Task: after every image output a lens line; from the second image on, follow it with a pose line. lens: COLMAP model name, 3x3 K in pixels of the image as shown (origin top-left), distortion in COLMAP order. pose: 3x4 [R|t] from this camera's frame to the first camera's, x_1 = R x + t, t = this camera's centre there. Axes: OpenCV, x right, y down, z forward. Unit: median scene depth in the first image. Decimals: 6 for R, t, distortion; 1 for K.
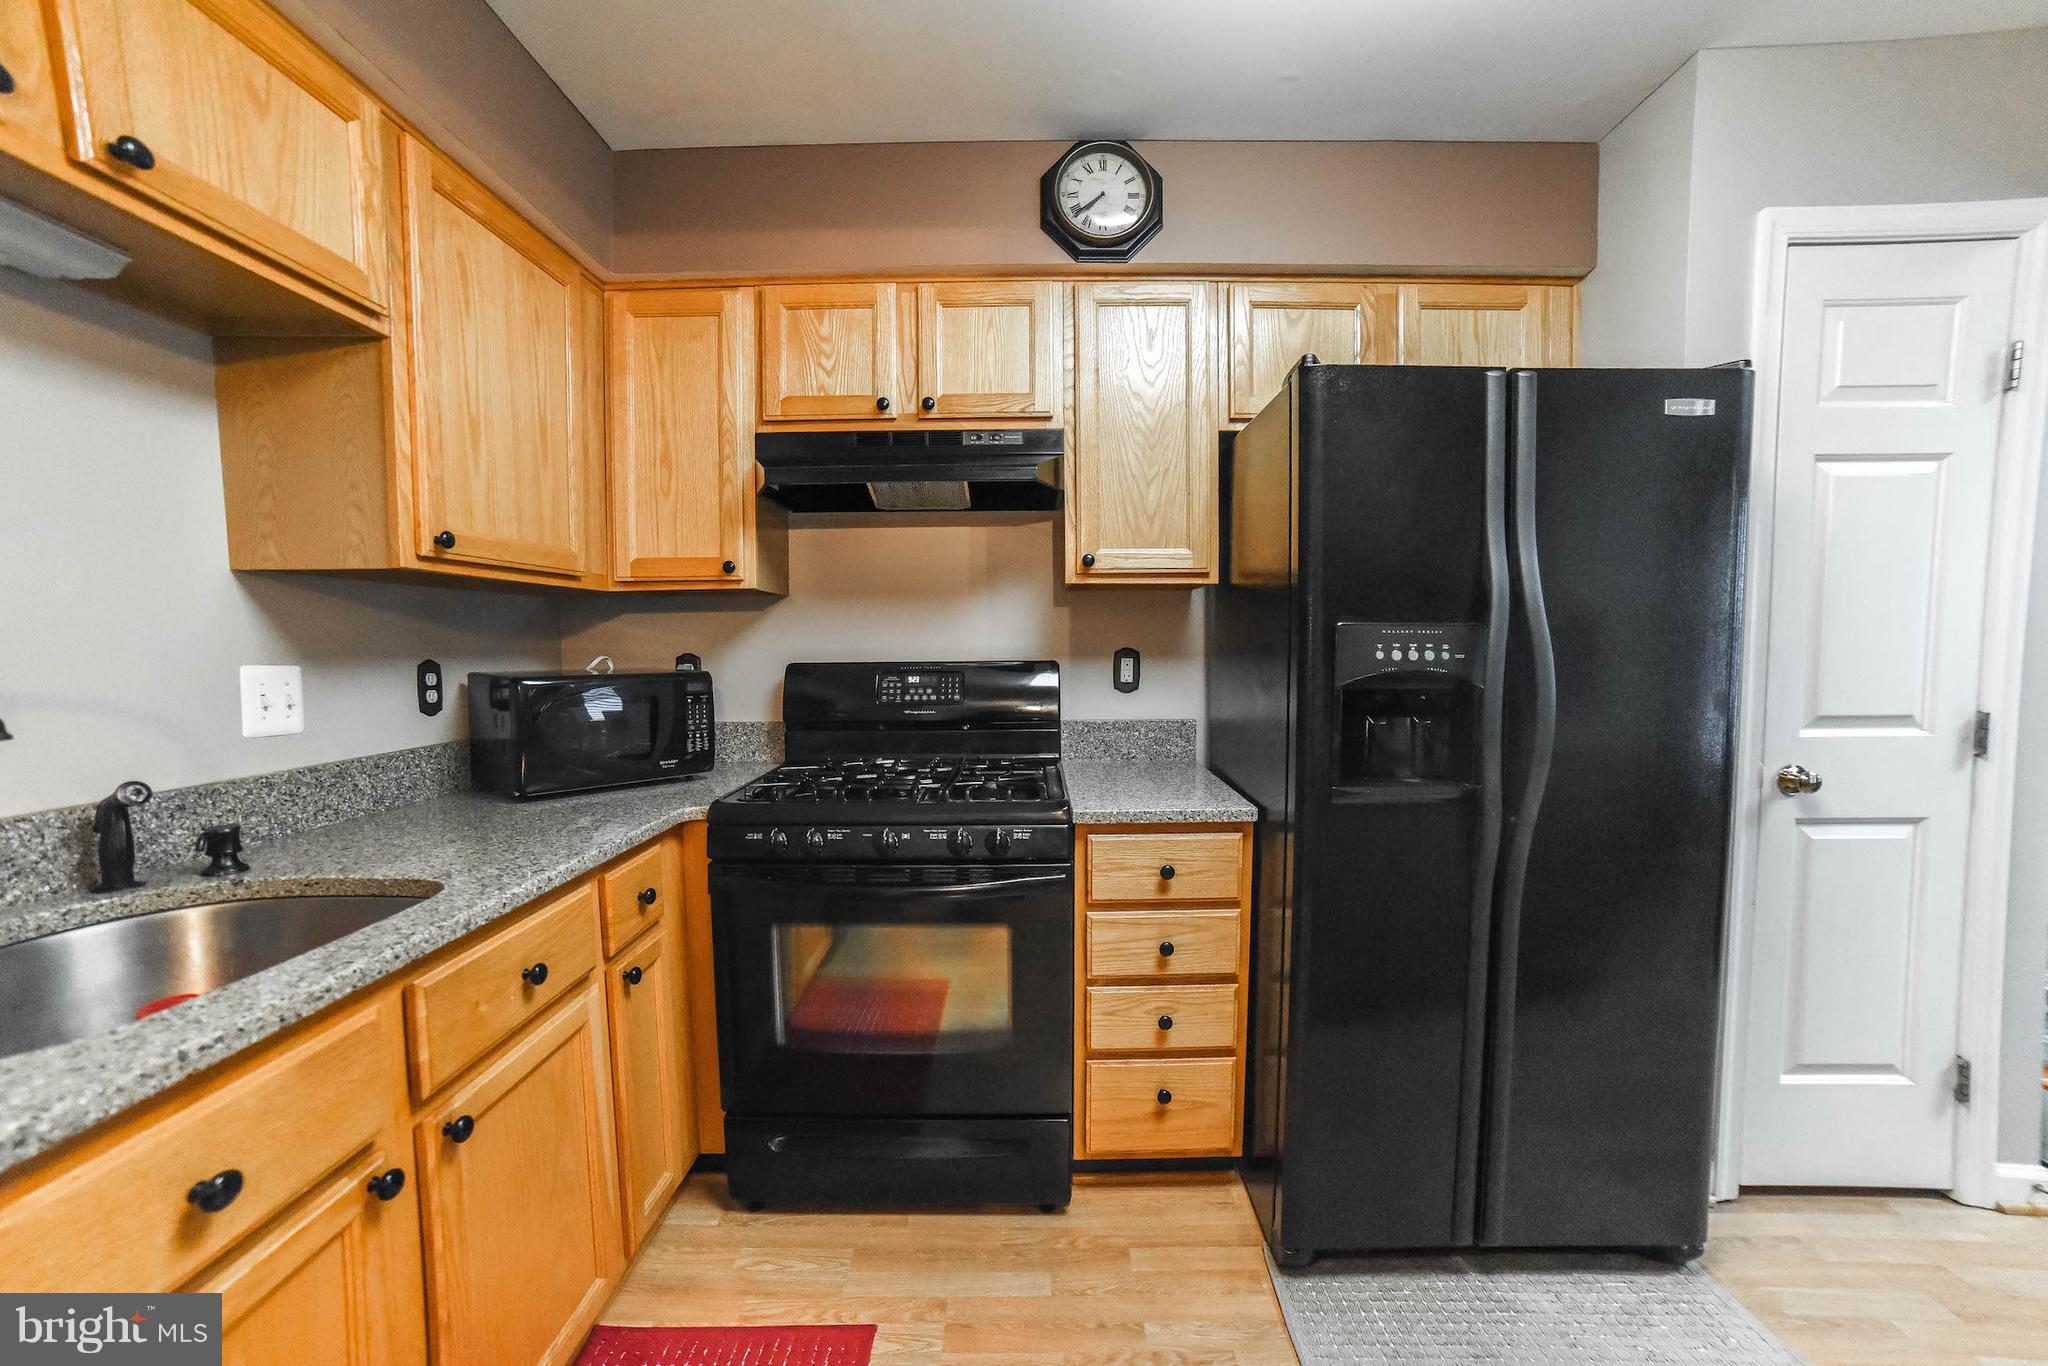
lens RADIAL K [[821.7, 0, 1030.0], [0, 821.7, 694.1], [0, 0, 1]] dist [-0.085076, 0.040622]
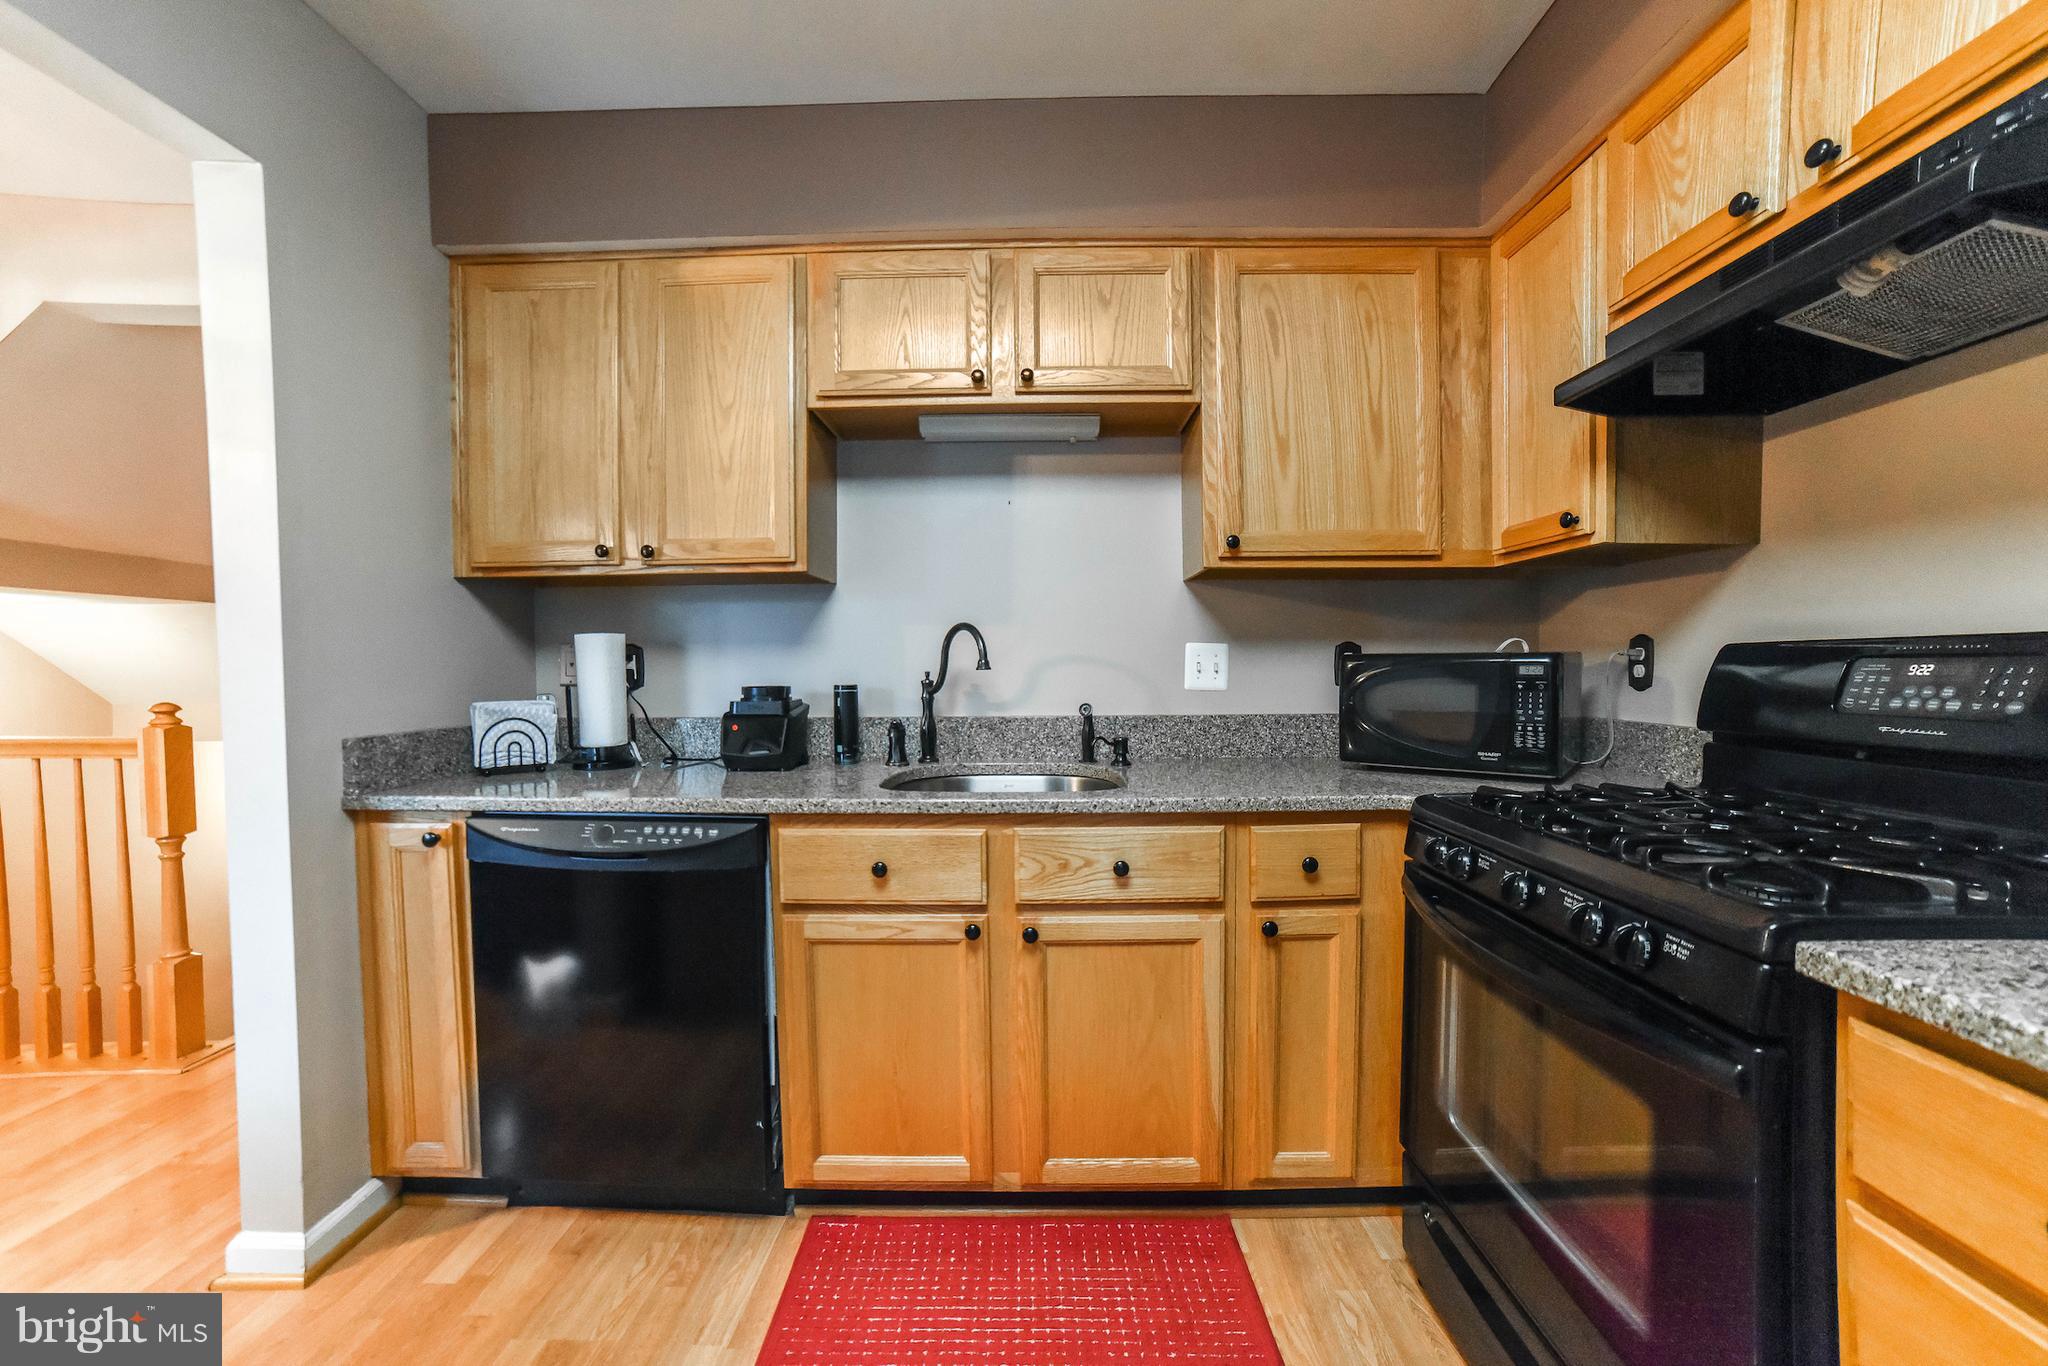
lens RADIAL K [[821.7, 0, 1030.0], [0, 821.7, 694.1], [0, 0, 1]] dist [-0.085076, 0.040622]
pose [[-0.019302, 0.041075, -0.998970, 0.491092], [-0.055320, 0.997581, 0.042087, 0.010751], [0.998282, 0.056076, -0.016983, 0.581284]]
